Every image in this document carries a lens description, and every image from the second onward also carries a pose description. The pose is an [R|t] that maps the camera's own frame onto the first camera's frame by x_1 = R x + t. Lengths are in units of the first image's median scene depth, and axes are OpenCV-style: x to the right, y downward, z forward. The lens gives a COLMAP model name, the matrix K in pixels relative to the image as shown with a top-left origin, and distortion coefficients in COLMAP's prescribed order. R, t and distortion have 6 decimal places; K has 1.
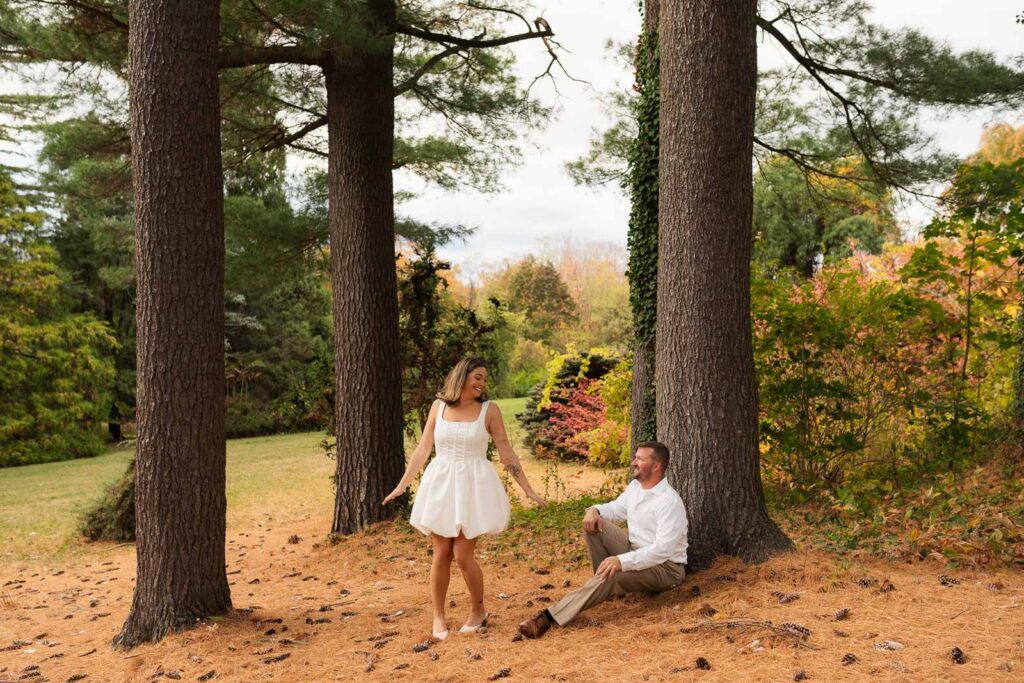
lens RADIAL K [[947.1, 0, 512.0], [0, 947.1, 341.5], [0, 0, 1]] dist [-0.013799, 0.005450]
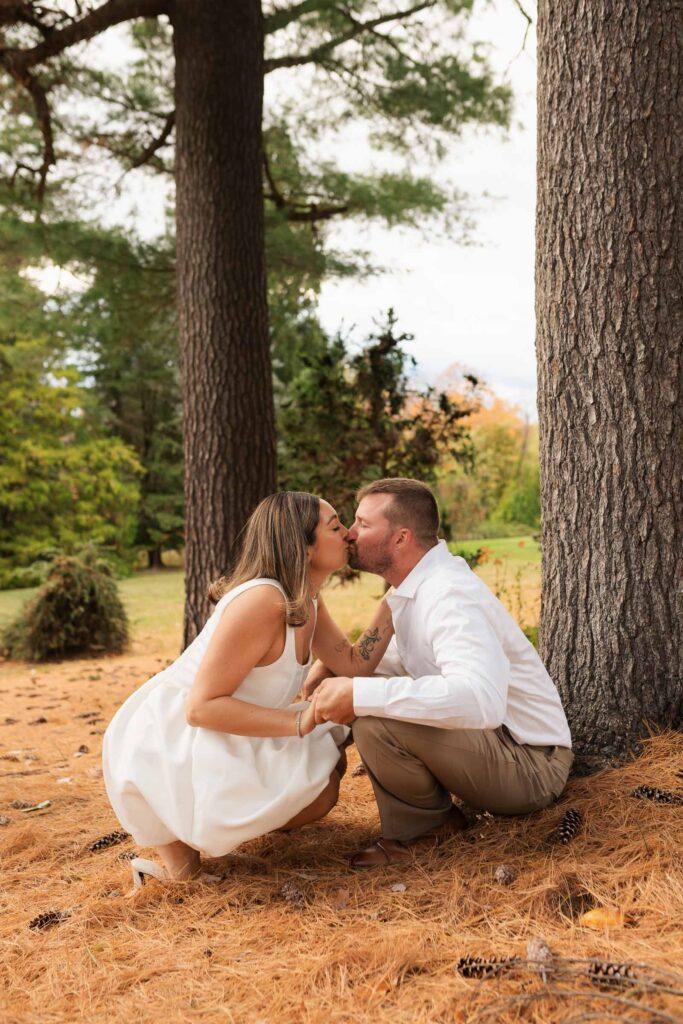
lens RADIAL K [[978.8, 0, 341.5], [0, 978.8, 512.0], [0, 0, 1]] dist [0.002536, -0.006499]
pose [[0.975349, 0.002404, -0.220656, 0.097622], [0.006653, 0.999166, 0.040292, 0.060908], [0.220569, -0.040767, 0.974519, 0.303642]]
